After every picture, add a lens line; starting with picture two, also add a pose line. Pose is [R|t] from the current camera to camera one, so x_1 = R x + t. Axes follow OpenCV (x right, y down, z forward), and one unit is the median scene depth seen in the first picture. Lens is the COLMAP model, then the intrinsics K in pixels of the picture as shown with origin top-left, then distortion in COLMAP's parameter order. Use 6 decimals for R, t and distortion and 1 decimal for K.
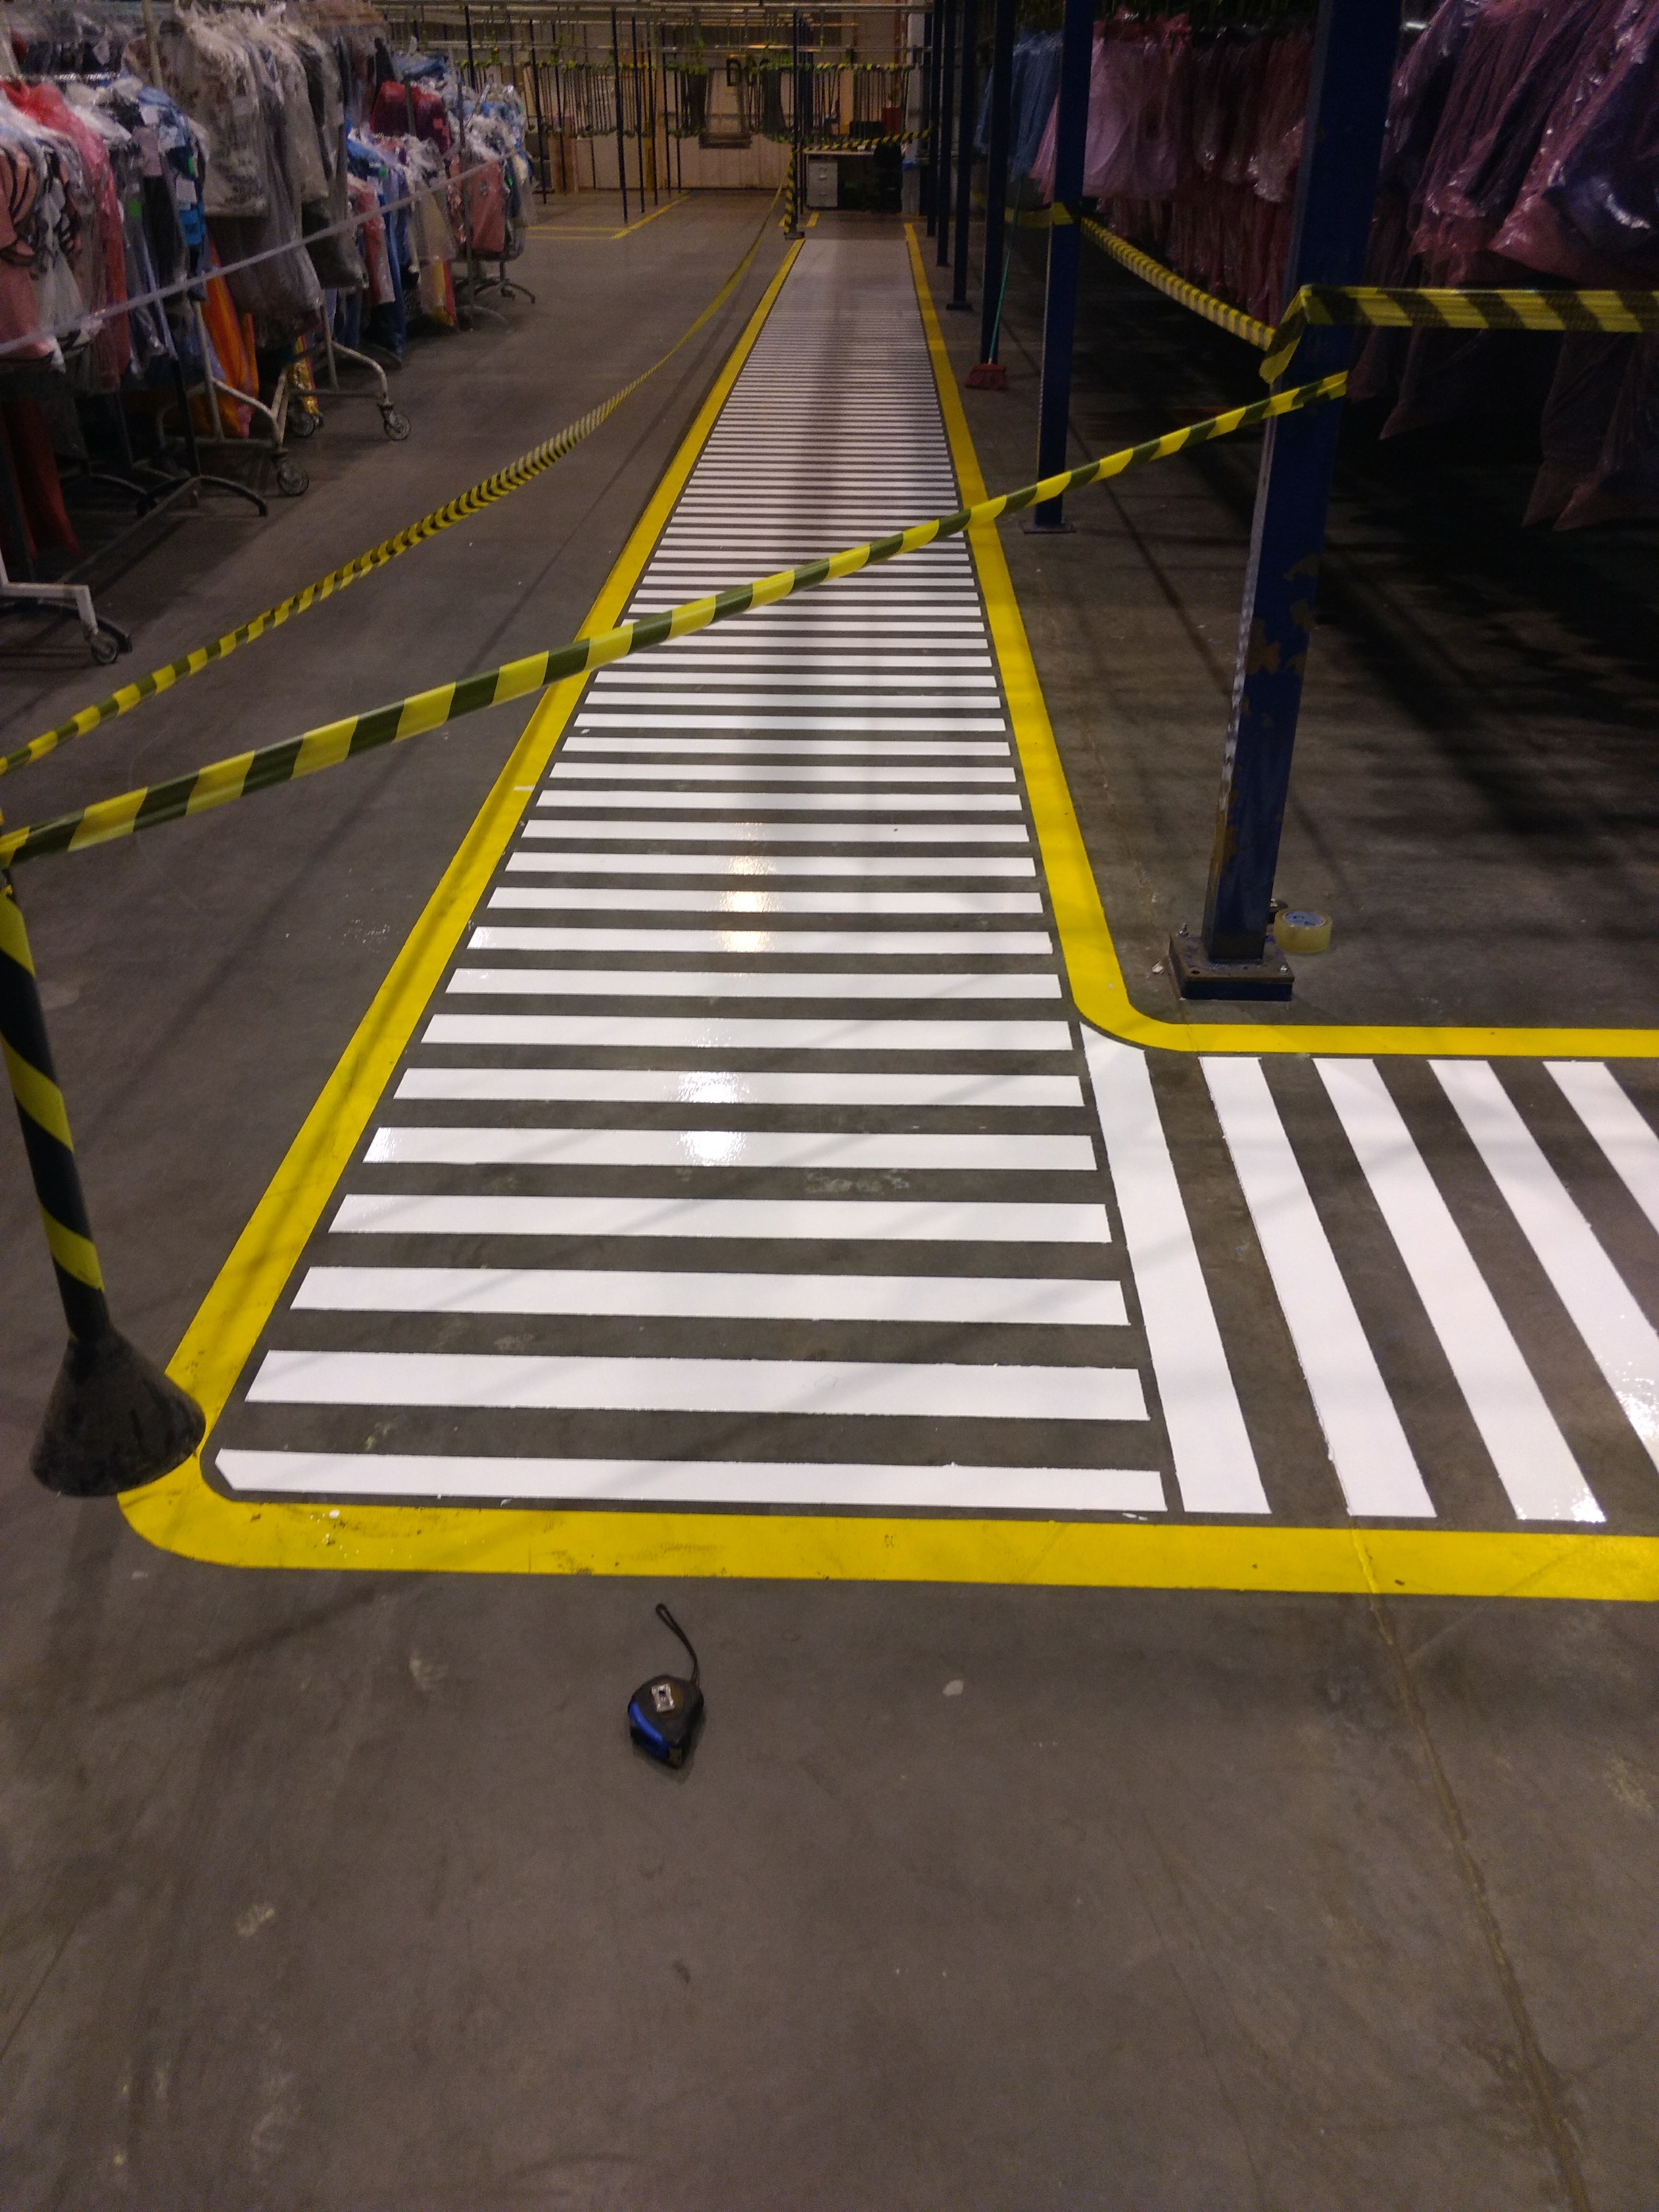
lens RADIAL K [[1742.5, 0, 829.5], [0, 1742.5, 1106.0], [0, 0, 1]] dist [0.030133, 0.004354]
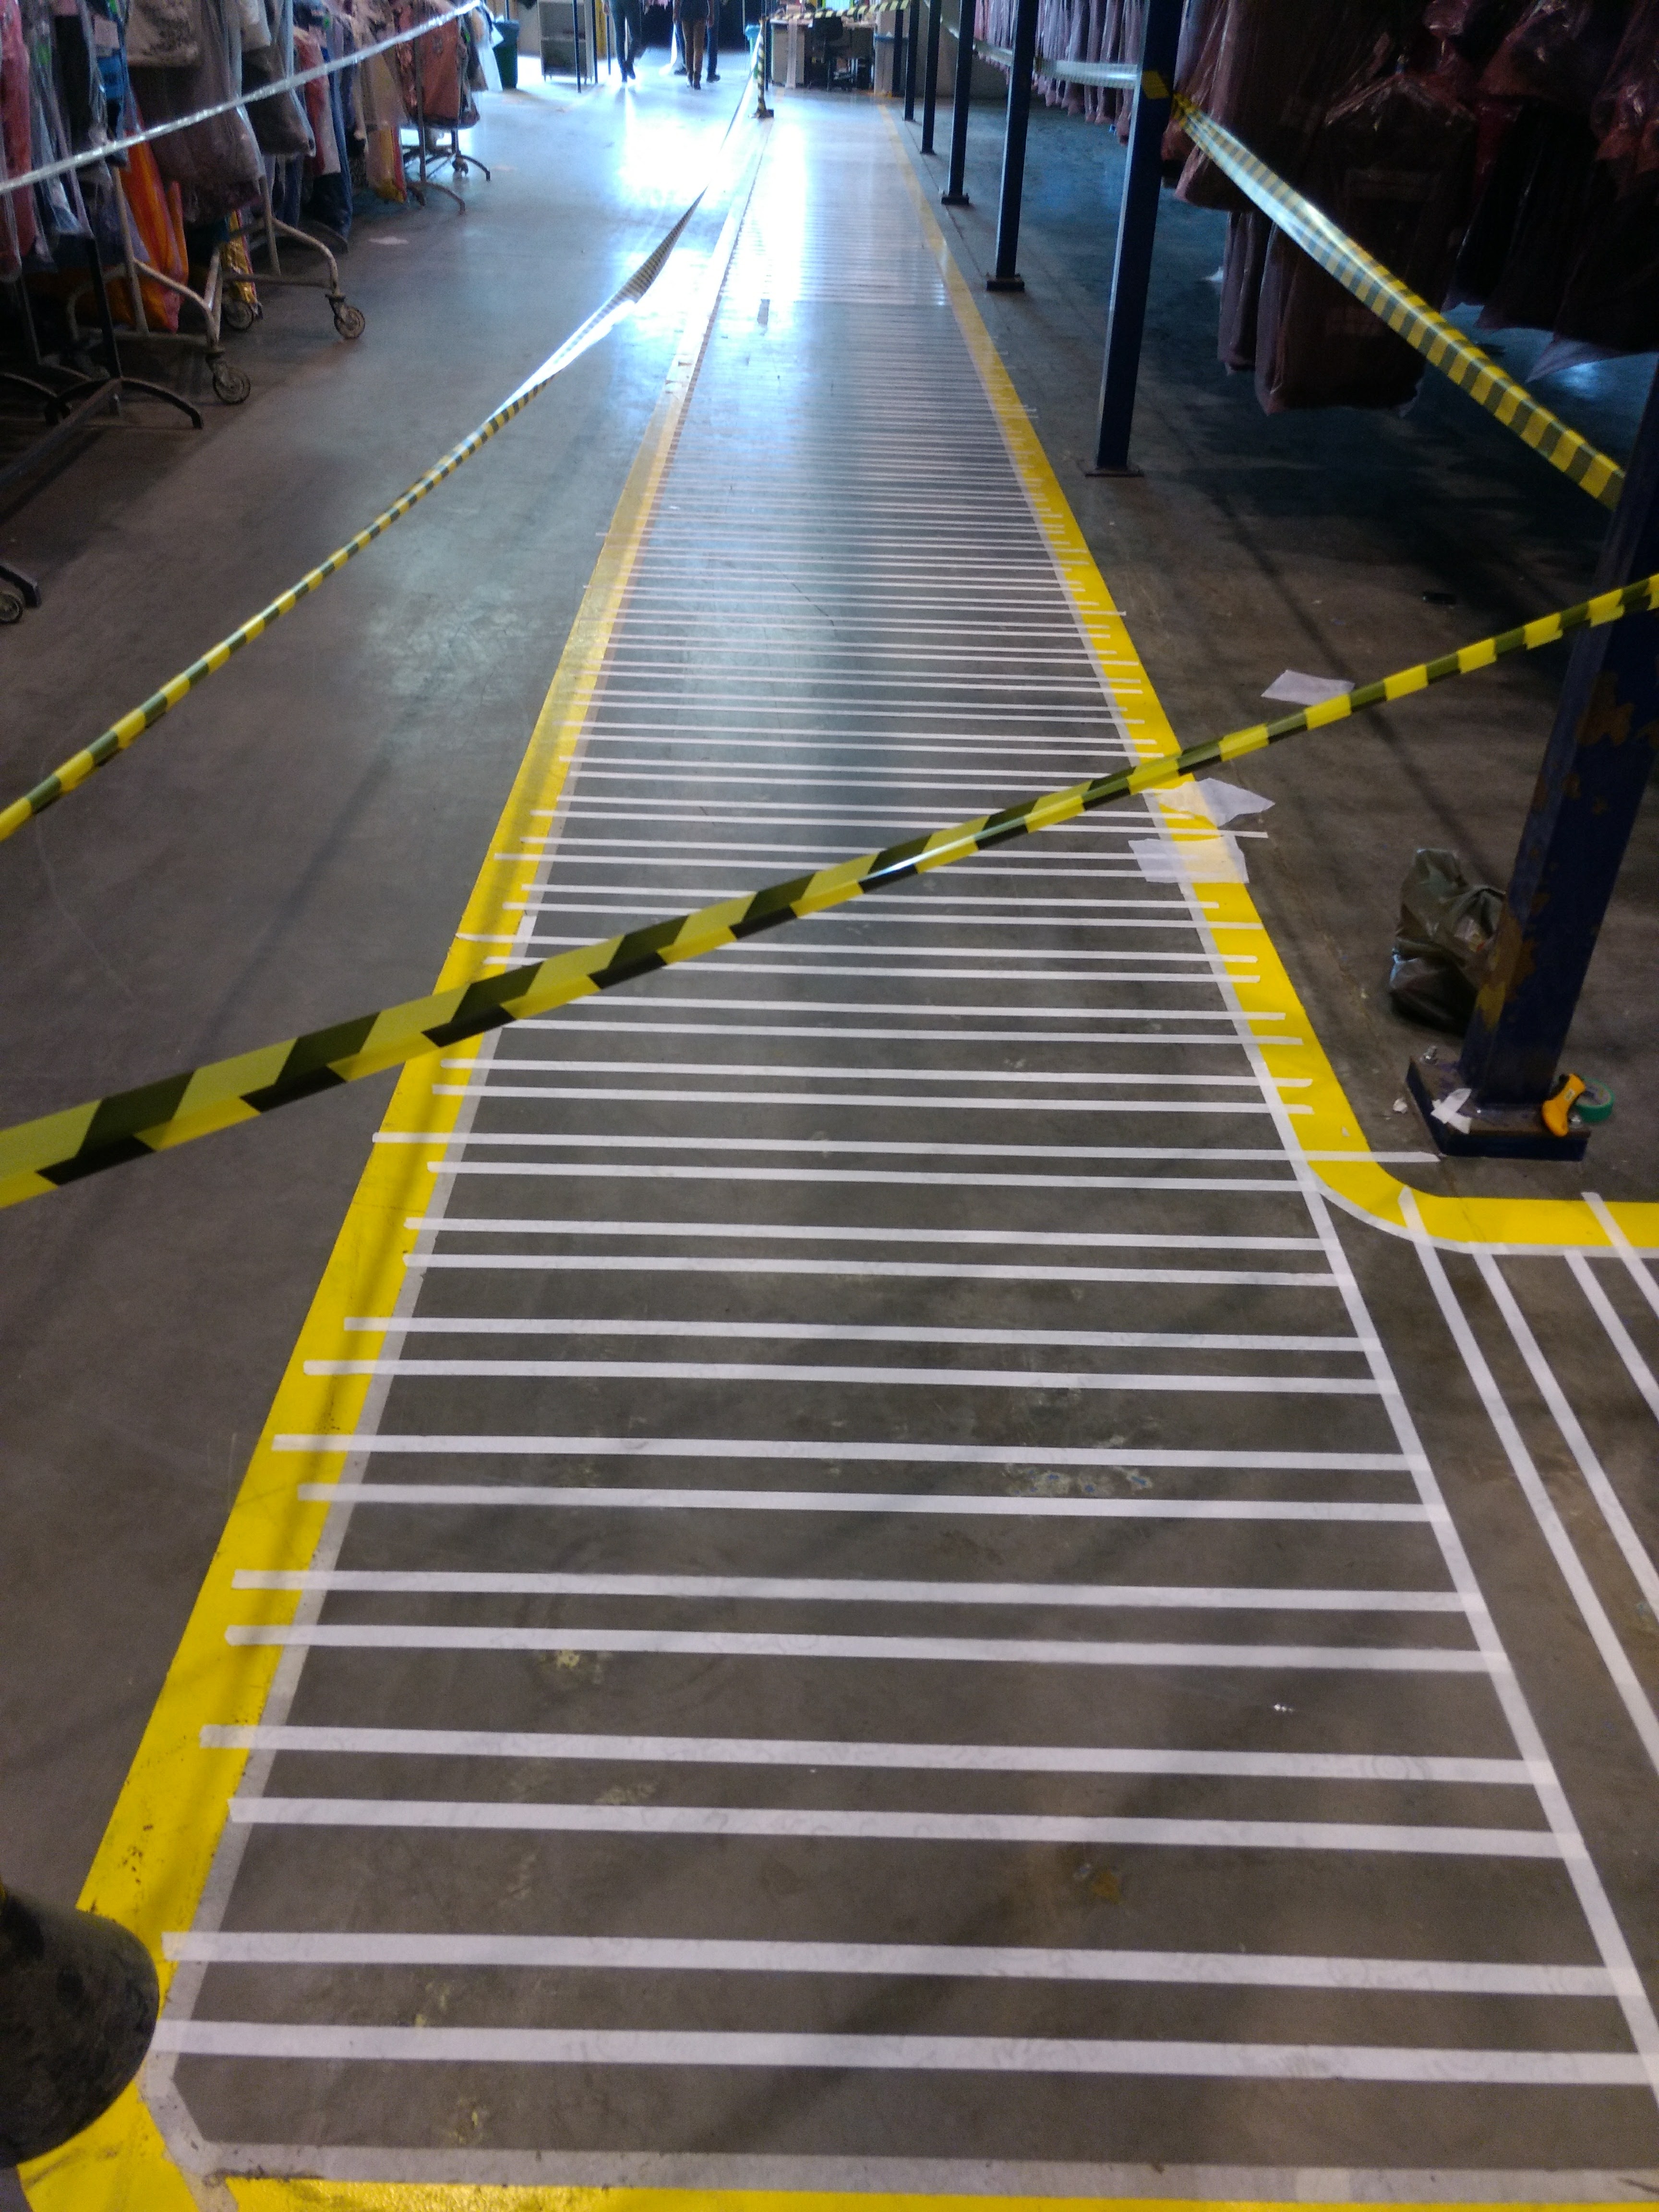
lens RADIAL K [[1747.0, 0, 829.5], [0, 1747.0, 1106.0], [0, 0, 1]] dist [0.118061, -0.123825]
pose [[0.999311, 0.012483, 0.034967, -0.043340], [-0.014085, 0.998843, 0.045971, -0.053273], [-0.034353, -0.046431, 0.998331, 0.111141]]
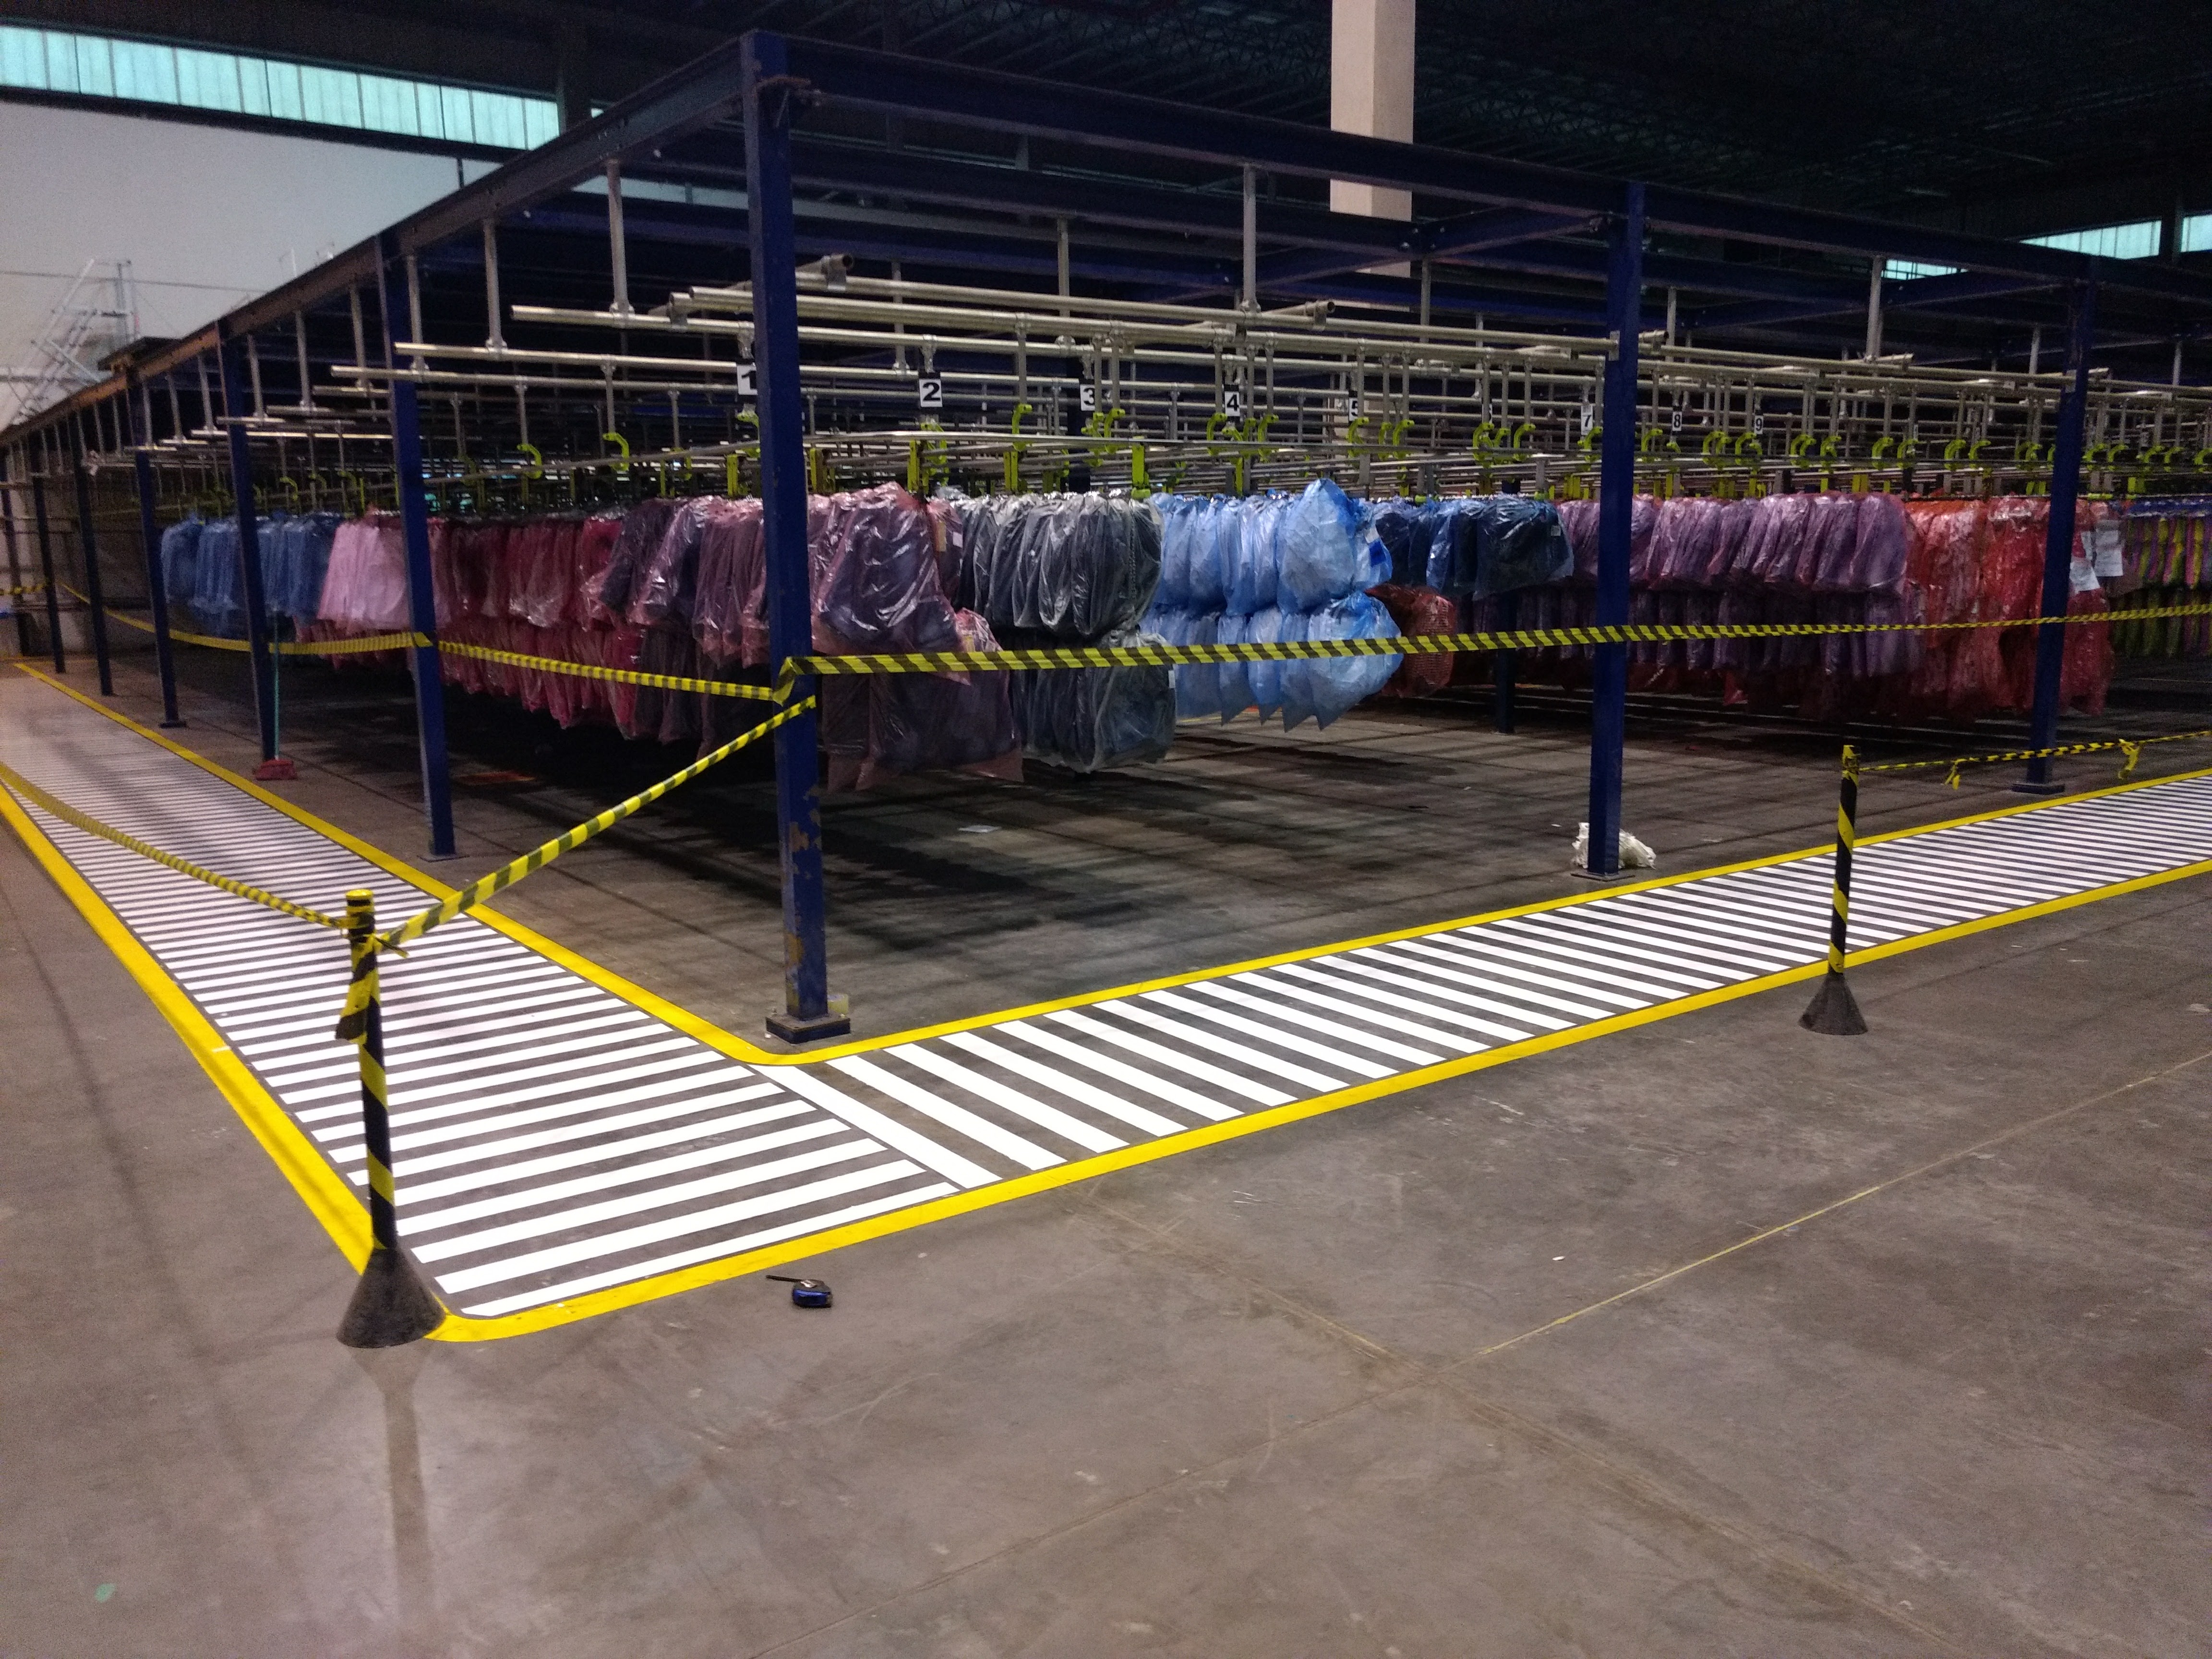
lens RADIAL K [[1742.5, 0, 1106.0], [0, 1742.5, 829.5], [0, 0, 1]] dist [0.030133, 0.004354]
pose [[0.794116, -0.118578, 0.596087, -0.249361], [0.319336, 0.915895, -0.243228, 0.118353], [-0.517111, 0.383503, 0.765193, -0.241041]]
